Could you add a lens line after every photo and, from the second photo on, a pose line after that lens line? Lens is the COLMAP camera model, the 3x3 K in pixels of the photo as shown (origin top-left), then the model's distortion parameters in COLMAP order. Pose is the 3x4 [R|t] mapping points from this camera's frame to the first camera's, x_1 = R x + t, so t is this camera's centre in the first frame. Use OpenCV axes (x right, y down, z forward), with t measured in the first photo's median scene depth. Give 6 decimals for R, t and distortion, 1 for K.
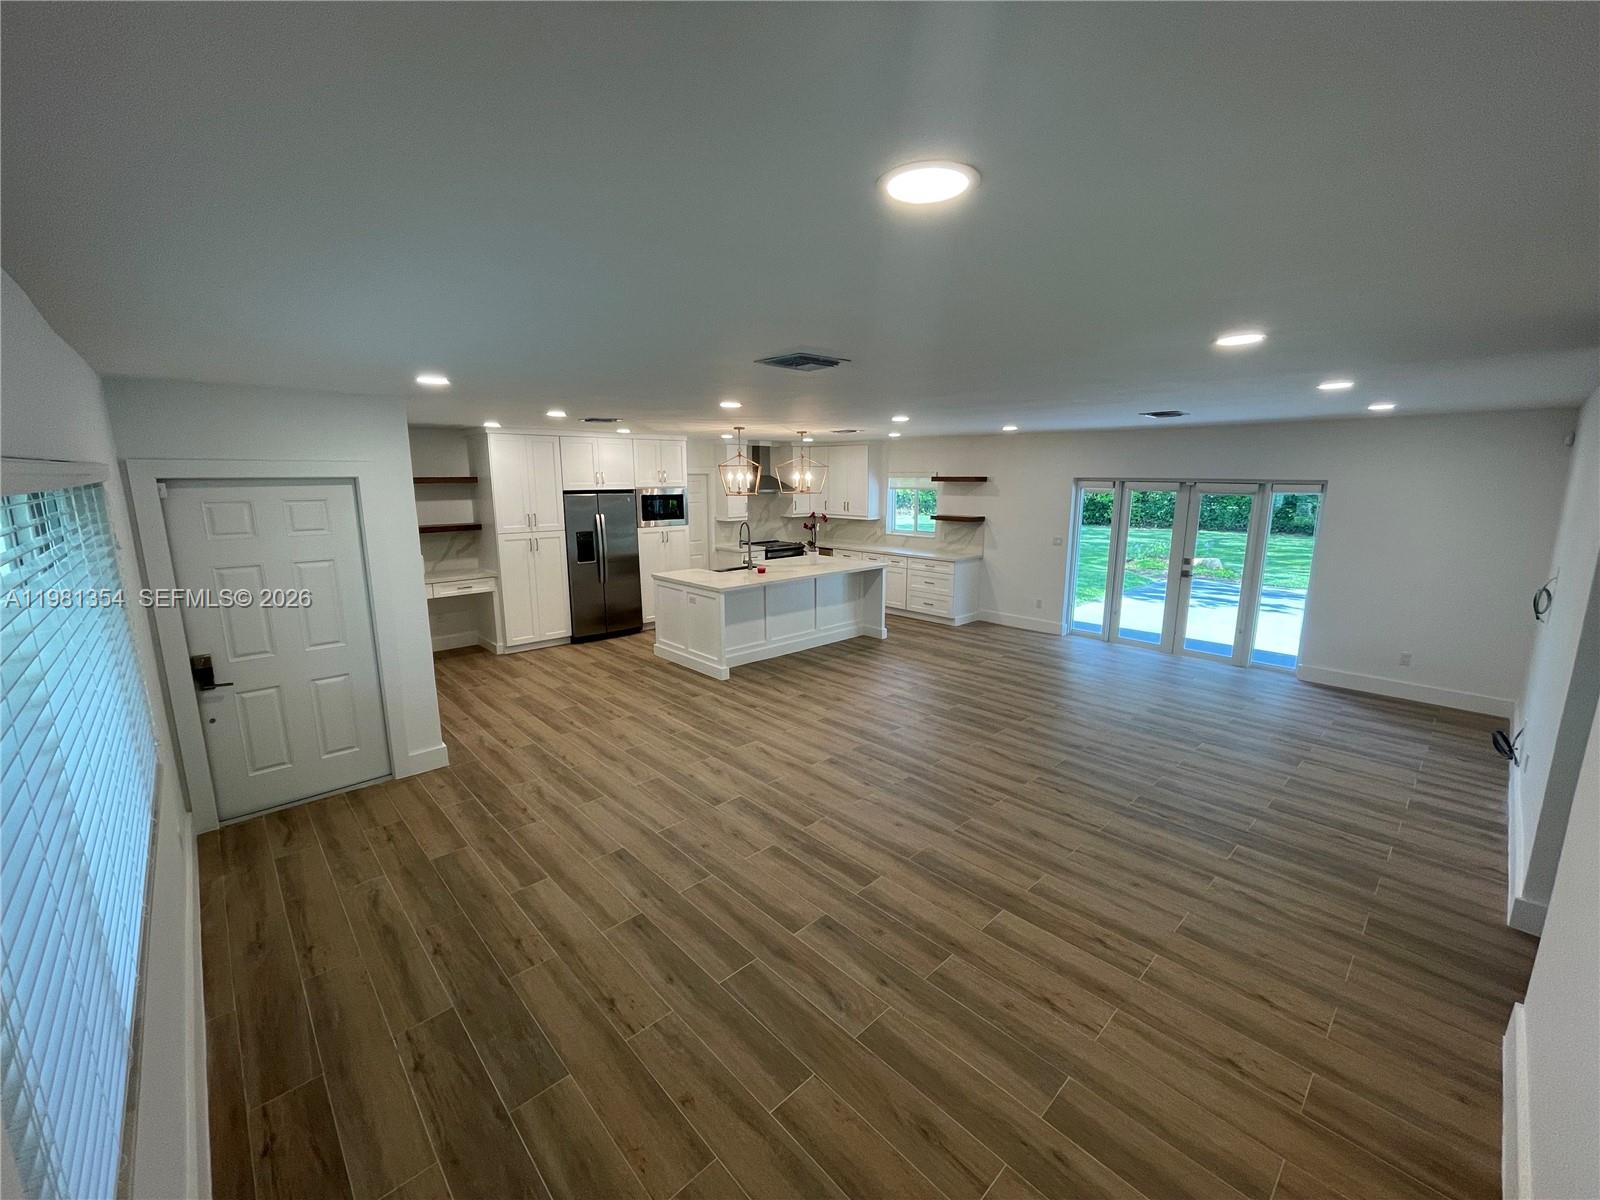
lens RADIAL K [[674.1, 0, 801.6], [0, 674.1, 597.6], [0, 0, 1]] dist [-0.003050, 0.000539]
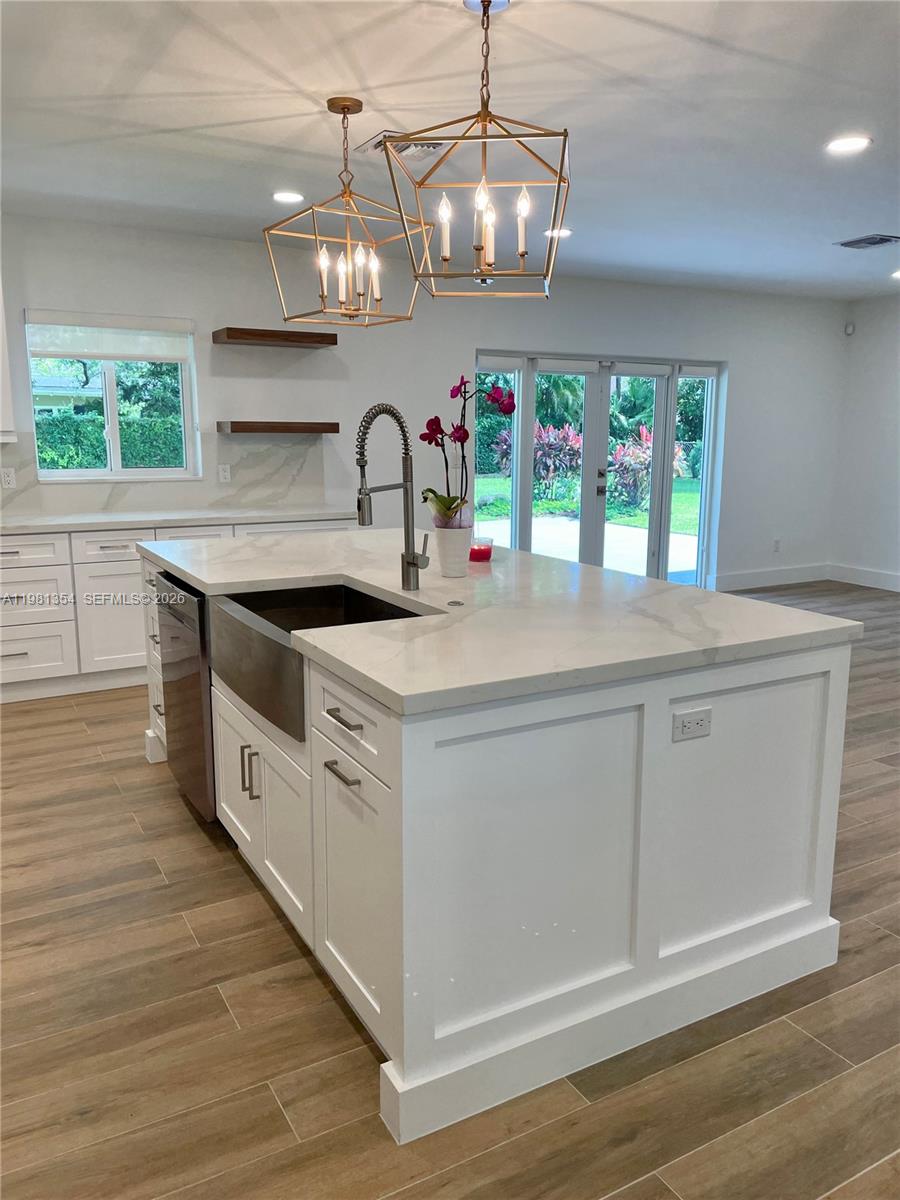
lens RADIAL K [[915.7, 0, 450.8], [0, 915.7, 598.5], [0, 0, 1]] dist [0.041675, -0.009216]
pose [[0.220176, -0.177590, 0.959158, -0.434518], [0.176294, 0.974340, 0.139932, -0.088889], [-0.959397, 0.138284, 0.245834, 0.930015]]
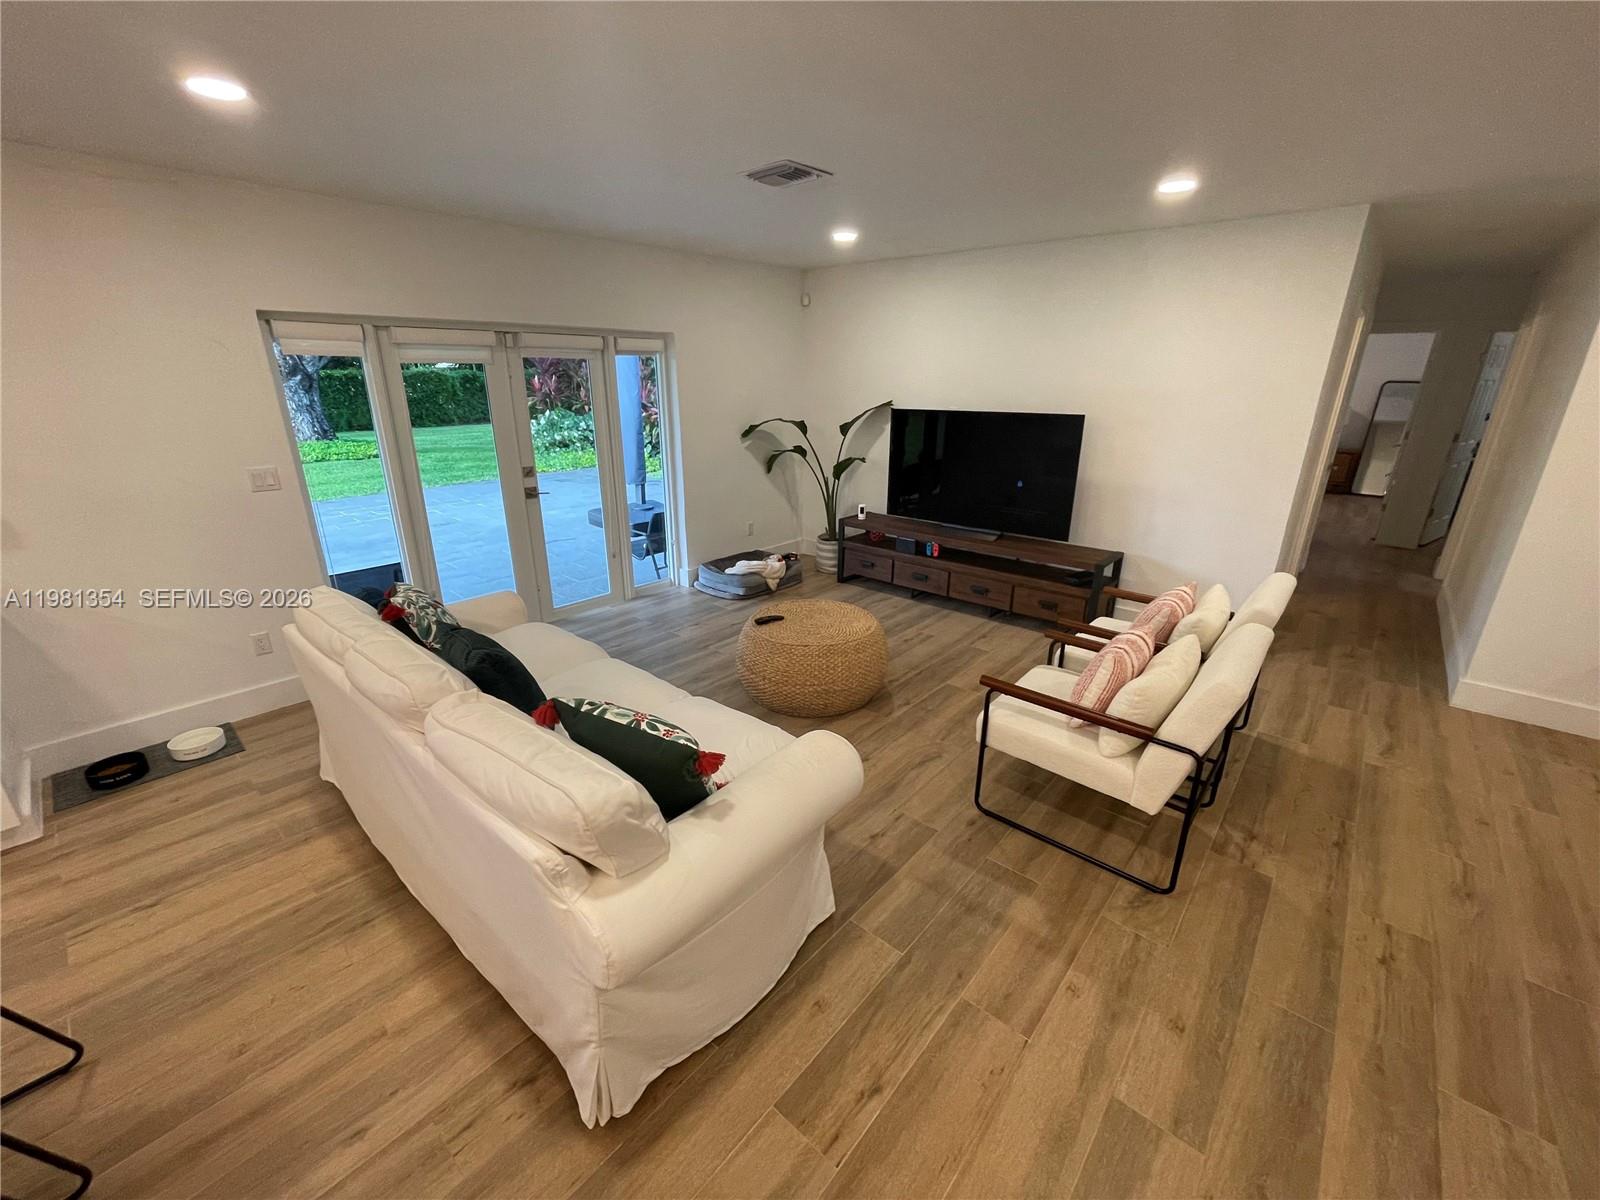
lens RADIAL K [[655.3, 0, 792.7], [0, 655.3, 589.5], [0, 0, 1]] dist [-0.002882, 0.001471]
pose [[-0.100454, -0.318380, 0.942626, -0.032037], [0.178983, 0.926179, 0.331899, -0.108077], [-0.978711, 0.202054, -0.036054, 0.811458]]
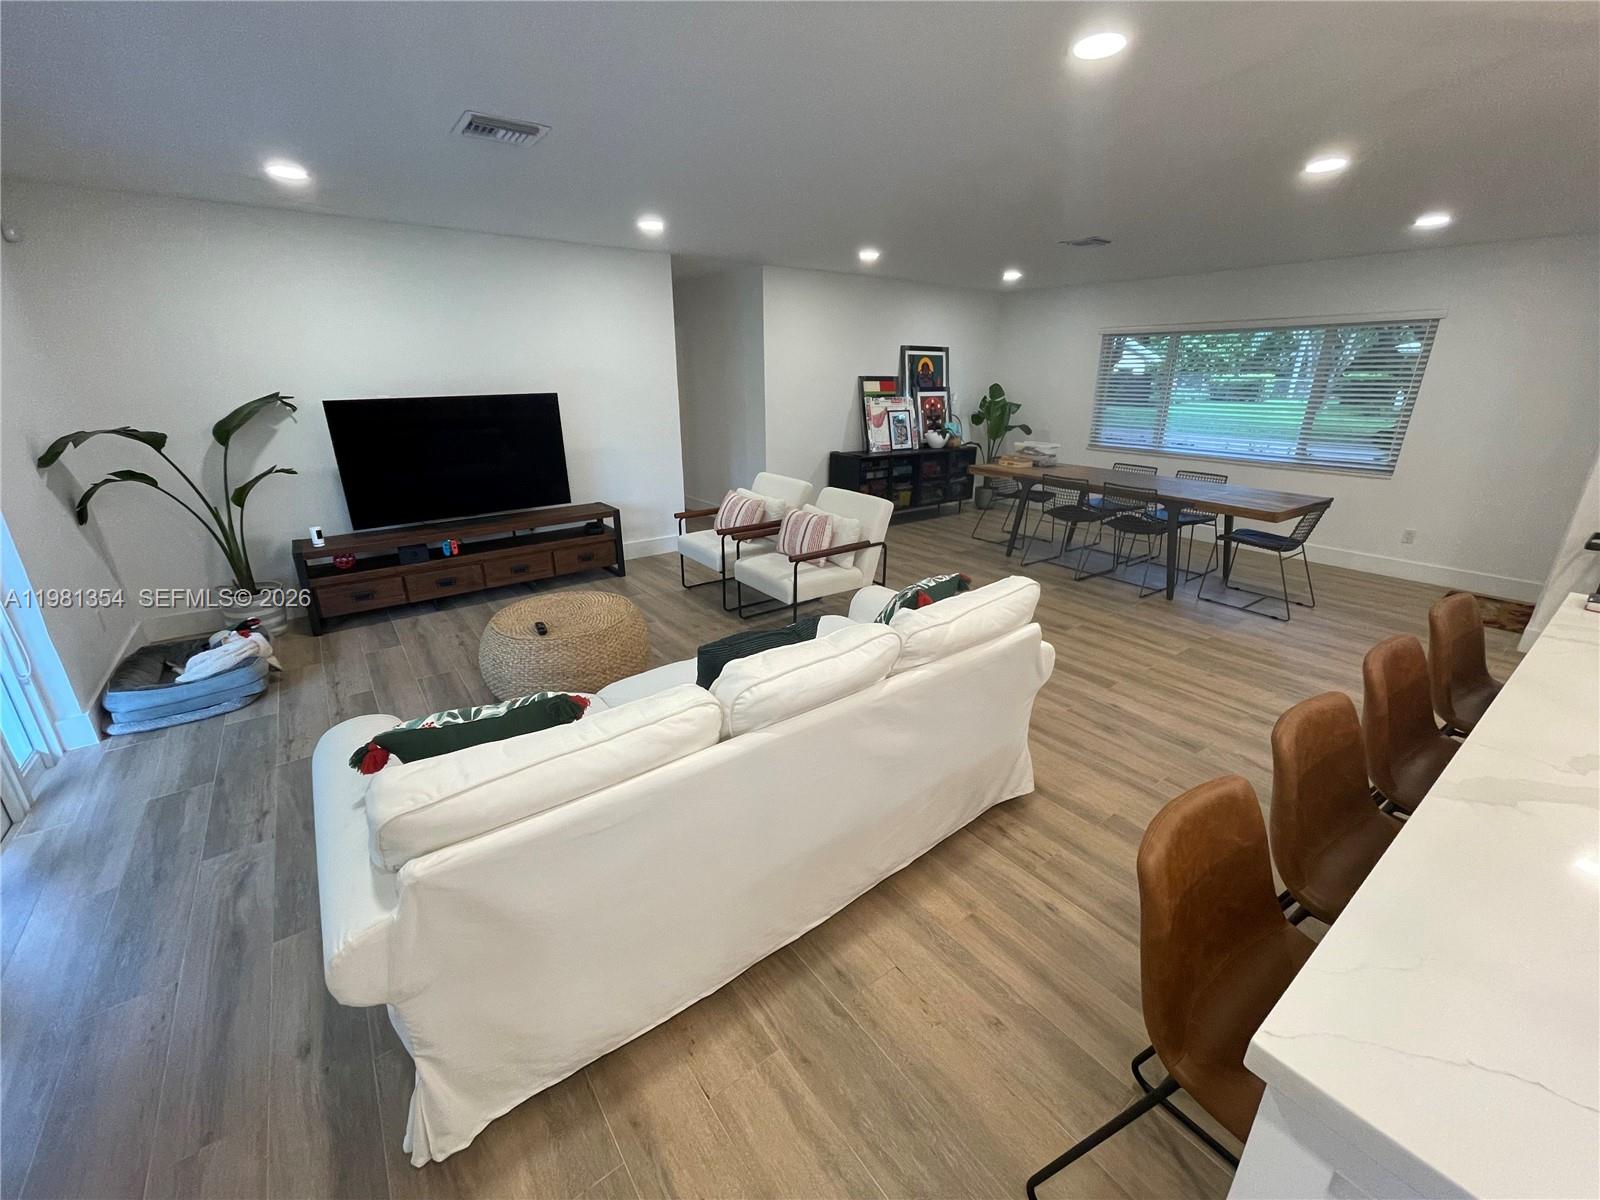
lens RADIAL K [[655.3, 0, 794.8], [0, 655.3, 598.8], [0, 0, 1]] dist [-0.002882, 0.001471]
pose [[-0.995324, -0.034272, 0.090306, 0.213345], [0.015325, 0.867063, 0.497964, -0.160265], [-0.095367, 0.497019, -0.862483, 1.164304]]
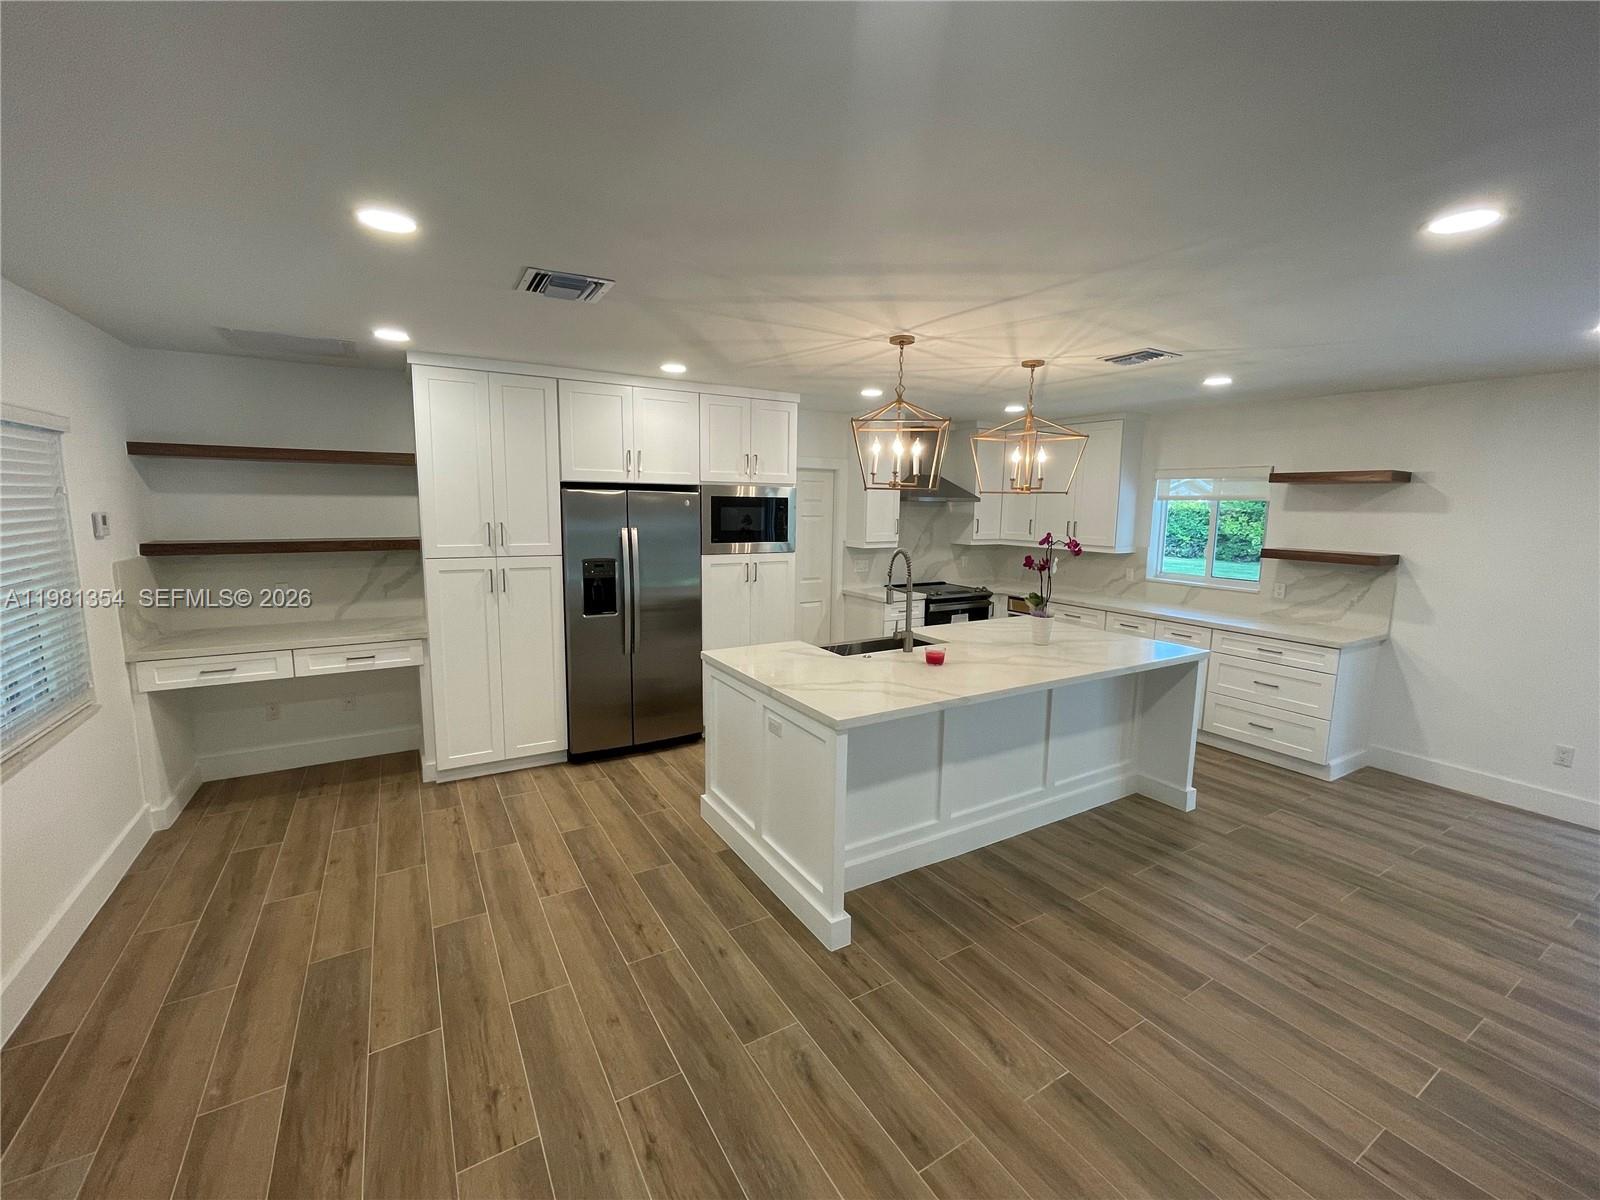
lens RADIAL K [[674.1, 0, 801.1], [0, 674.1, 600.4], [0, 0, 1]] dist [-0.003050, 0.000539]
pose [[0.979551, 0.045930, -0.195881, -0.061101], [-0.053453, 0.998015, -0.033289, -0.059597], [0.193964, 0.043079, 0.980062, 0.542347]]
